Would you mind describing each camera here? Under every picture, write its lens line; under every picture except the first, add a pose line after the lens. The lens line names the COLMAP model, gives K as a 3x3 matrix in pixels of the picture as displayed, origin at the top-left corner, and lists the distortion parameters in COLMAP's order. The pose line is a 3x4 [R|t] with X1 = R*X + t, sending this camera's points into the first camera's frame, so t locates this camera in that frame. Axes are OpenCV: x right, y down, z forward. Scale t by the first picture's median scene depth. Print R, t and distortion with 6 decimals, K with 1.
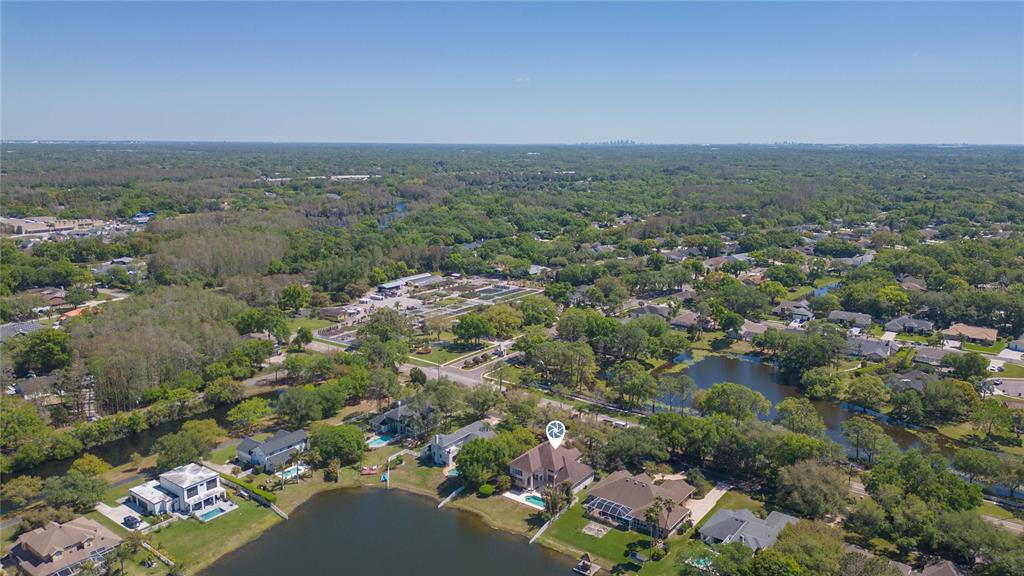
lens RADIAL K [[725.4, 0, 512.7], [0, 725.4, 284.4], [0, 0, 1]] dist [0.039890, -0.038849]
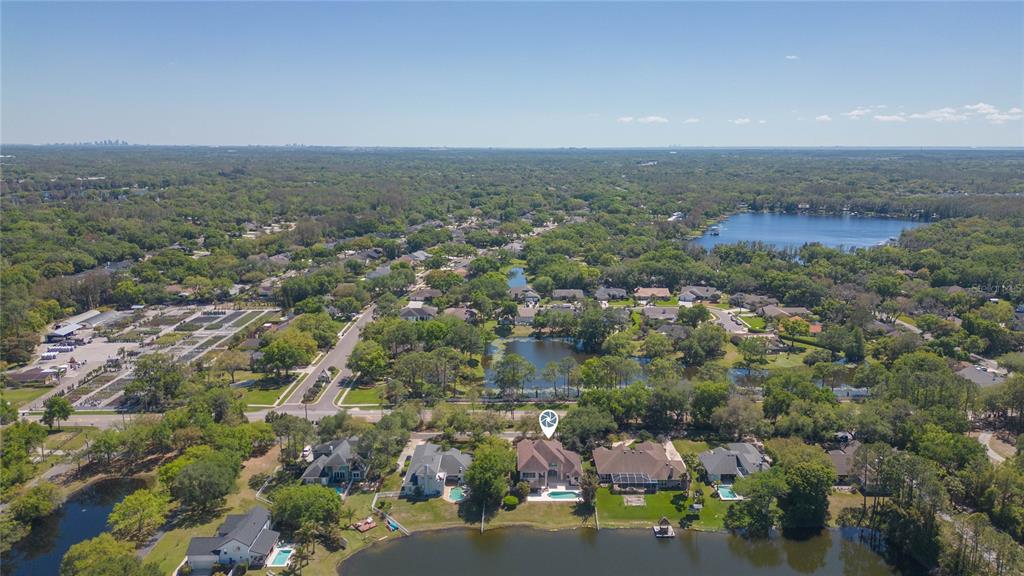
lens RADIAL K [[725.4, 0, 540.0], [0, 725.4, 292.0], [0, 0, 1]] dist [0.039890, -0.038849]
pose [[0.784303, -0.124279, 0.607802, -0.373610], [0.119624, 0.991639, 0.048401, -0.026308], [-0.608735, 0.034747, 0.792612, 0.124349]]
